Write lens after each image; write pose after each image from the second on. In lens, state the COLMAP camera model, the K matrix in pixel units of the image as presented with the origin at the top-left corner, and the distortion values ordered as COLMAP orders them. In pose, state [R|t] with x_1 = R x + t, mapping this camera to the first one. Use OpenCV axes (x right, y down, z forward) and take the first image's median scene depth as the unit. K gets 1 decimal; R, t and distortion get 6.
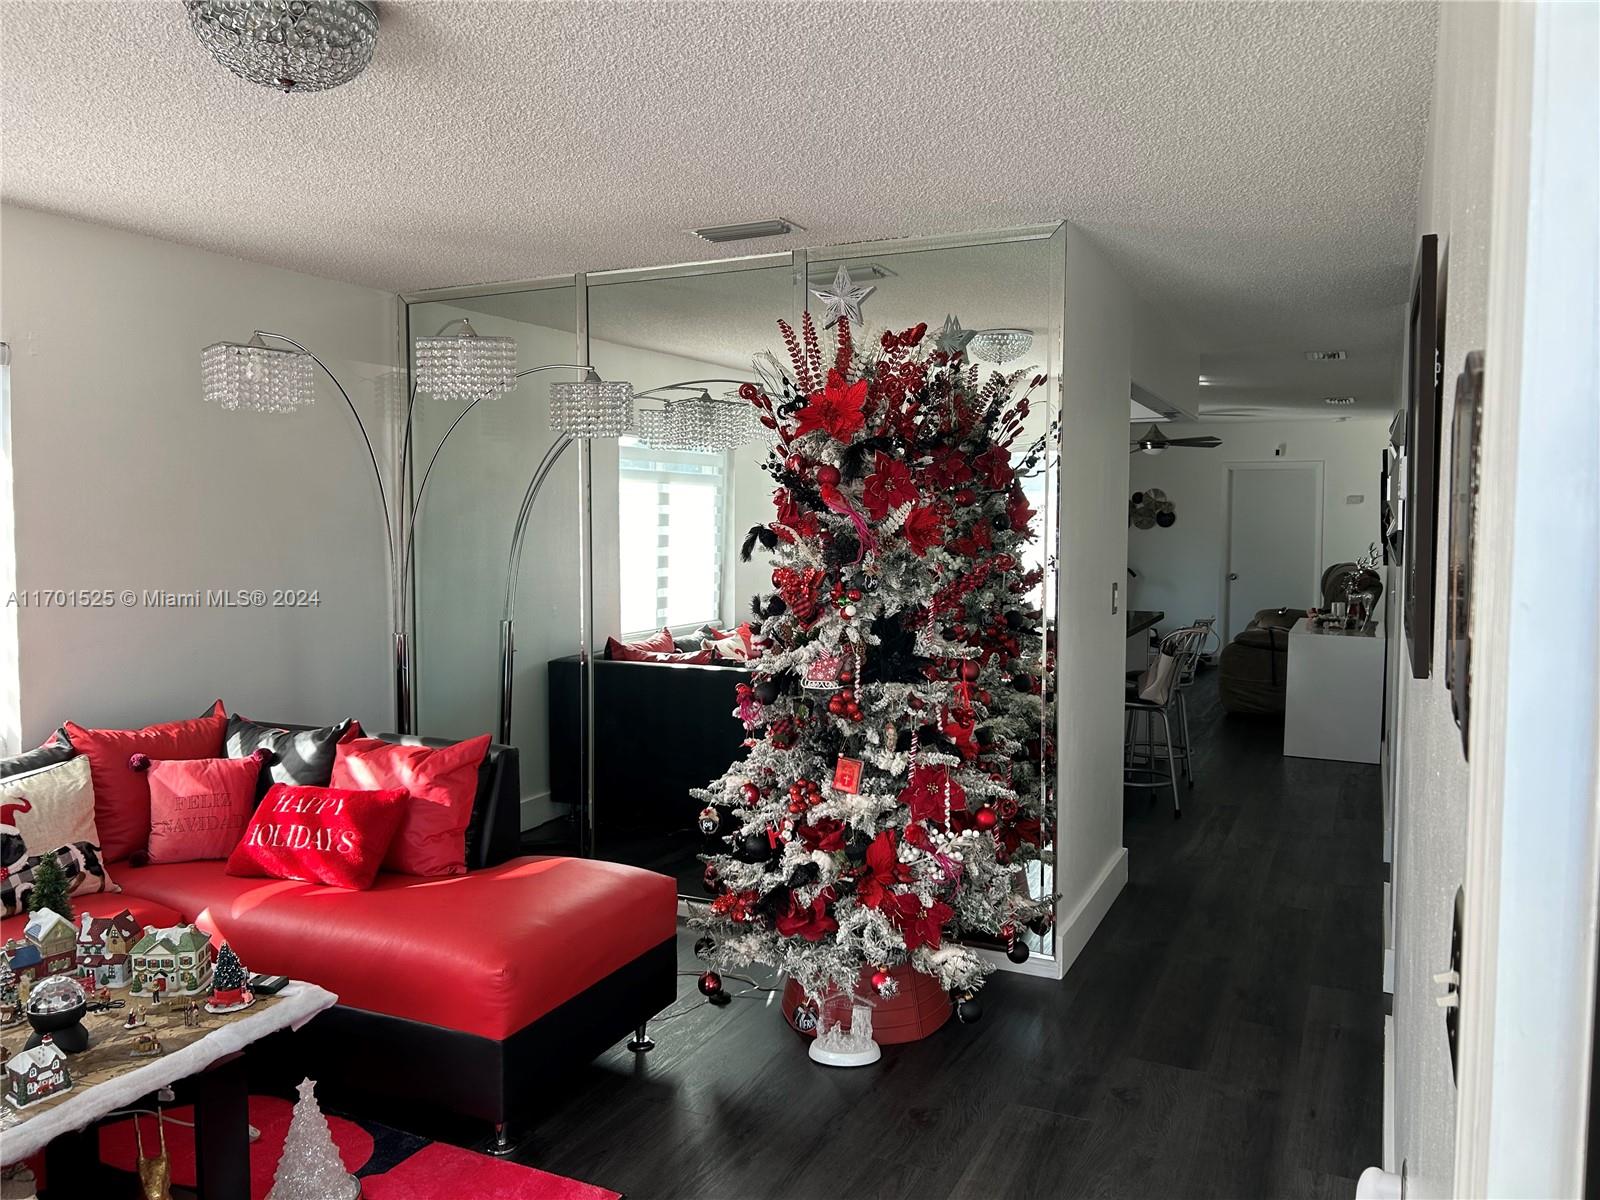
lens RADIAL K [[1201.0, 0, 784.4], [0, 1201.0, 568.1], [0, 0, 1]] dist [0.031107, -0.026979]
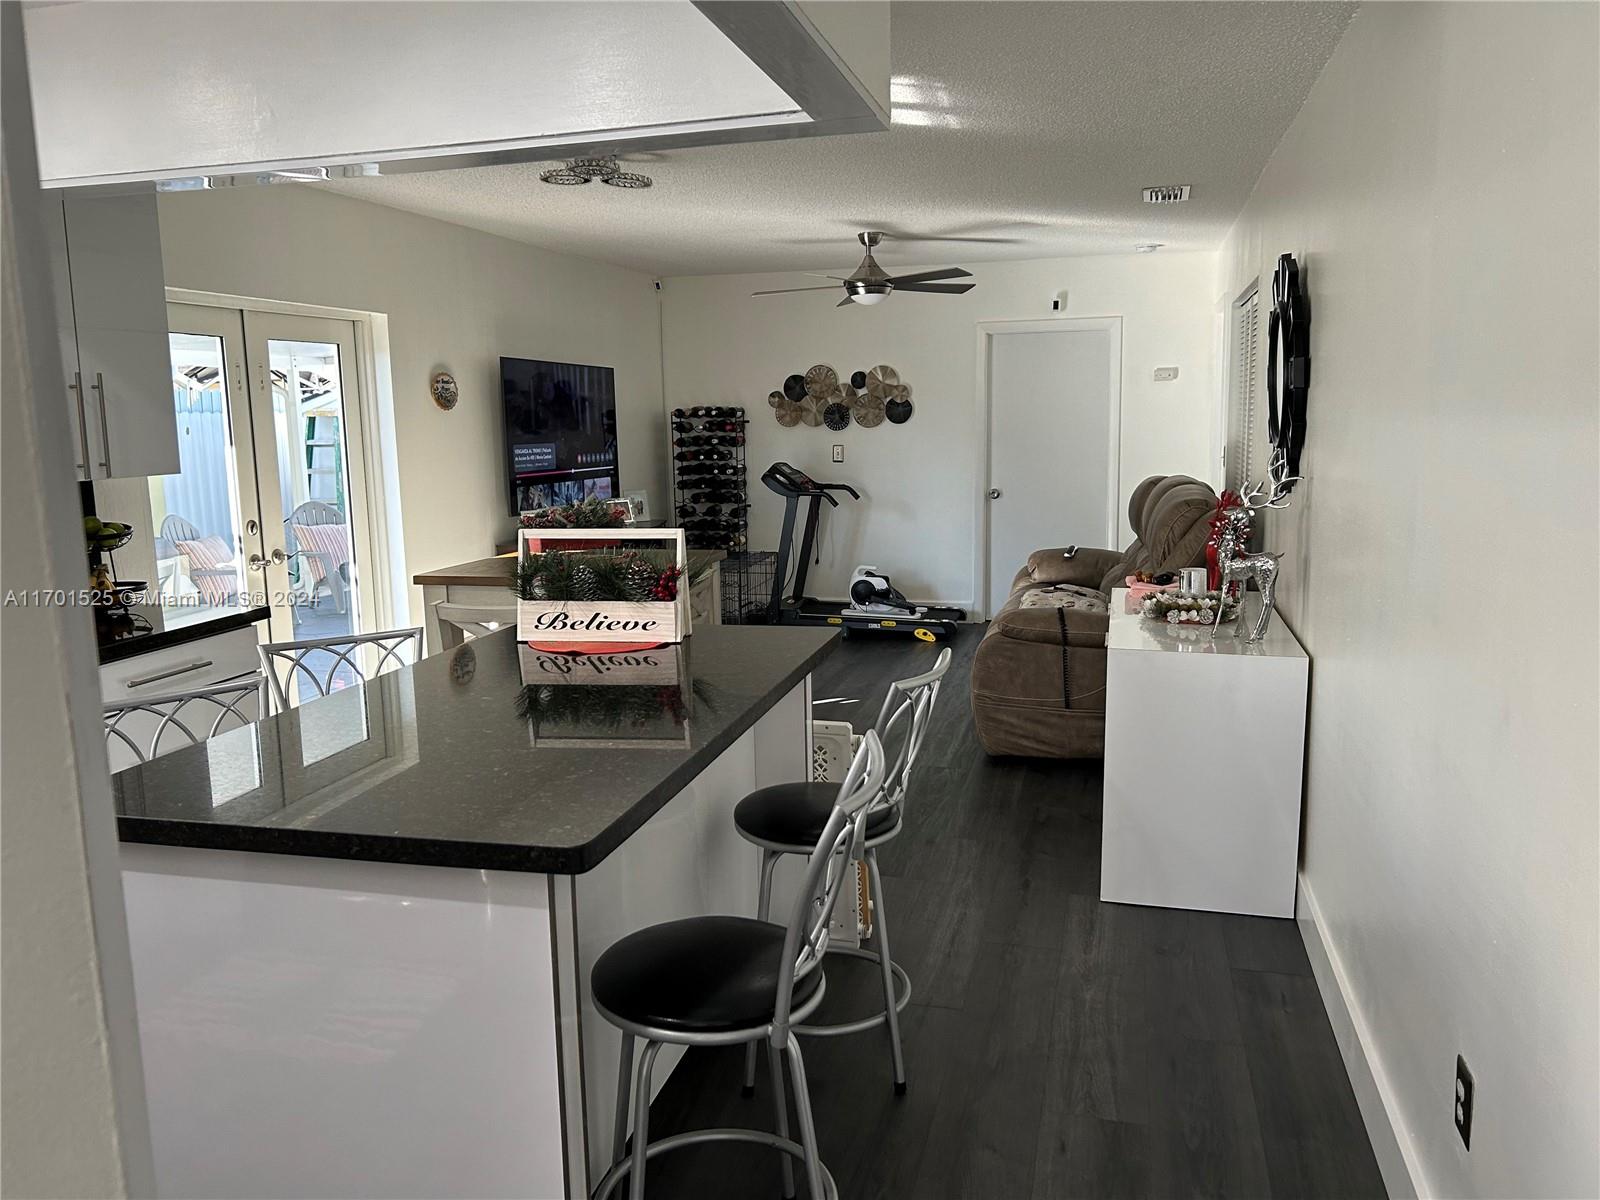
lens RADIAL K [[1201.0, 0, 792.5], [0, 1201.0, 600.0], [0, 0, 1]] dist [0.031107, -0.026979]
pose [[0.981499, -0.054420, 0.183572, 0.141207], [0.034166, 0.993149, 0.111745, -0.014330], [-0.188396, -0.103405, 0.976634, 0.377208]]
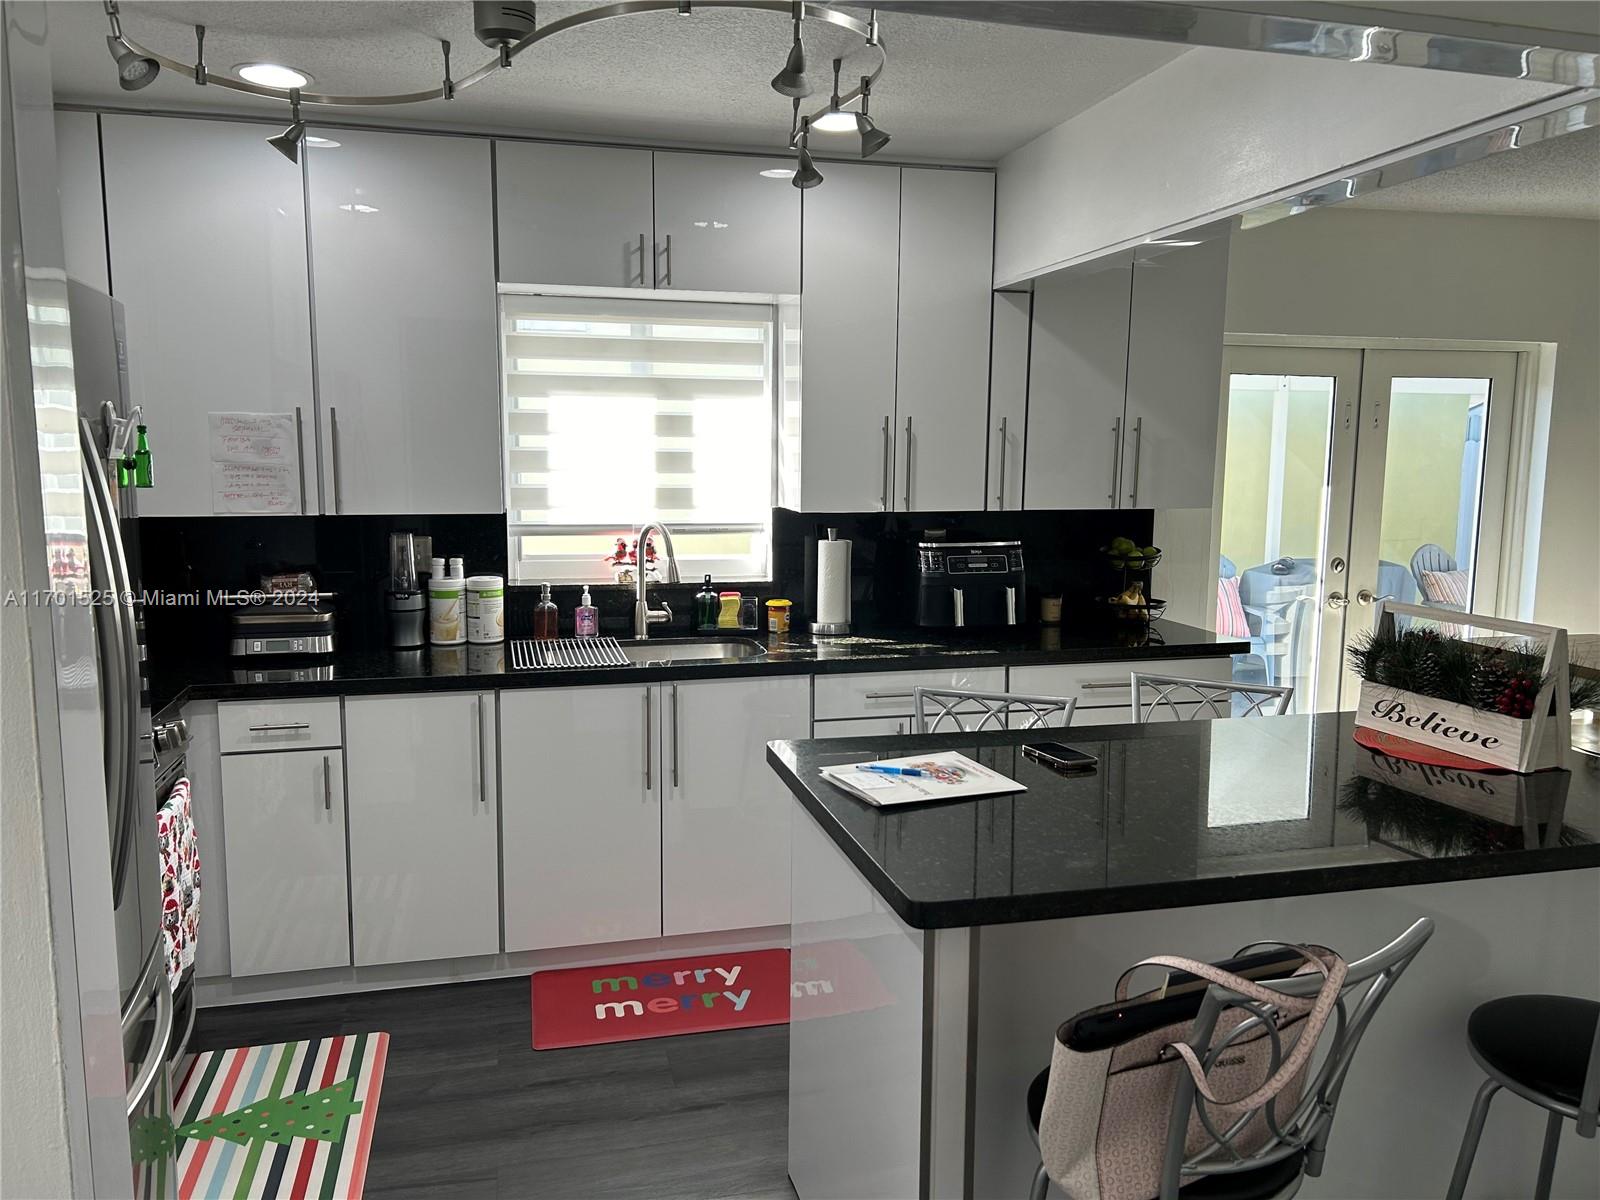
lens RADIAL K [[1201.0, 0, 809.7], [0, 1201.0, 592.7], [0, 0, 1]] dist [0.031107, -0.026979]
pose [[0.650451, 0.100260, -0.752902, 0.234751], [-0.044083, 0.994562, 0.094355, -0.020948], [0.758268, -0.028183, 0.651333, 0.411471]]
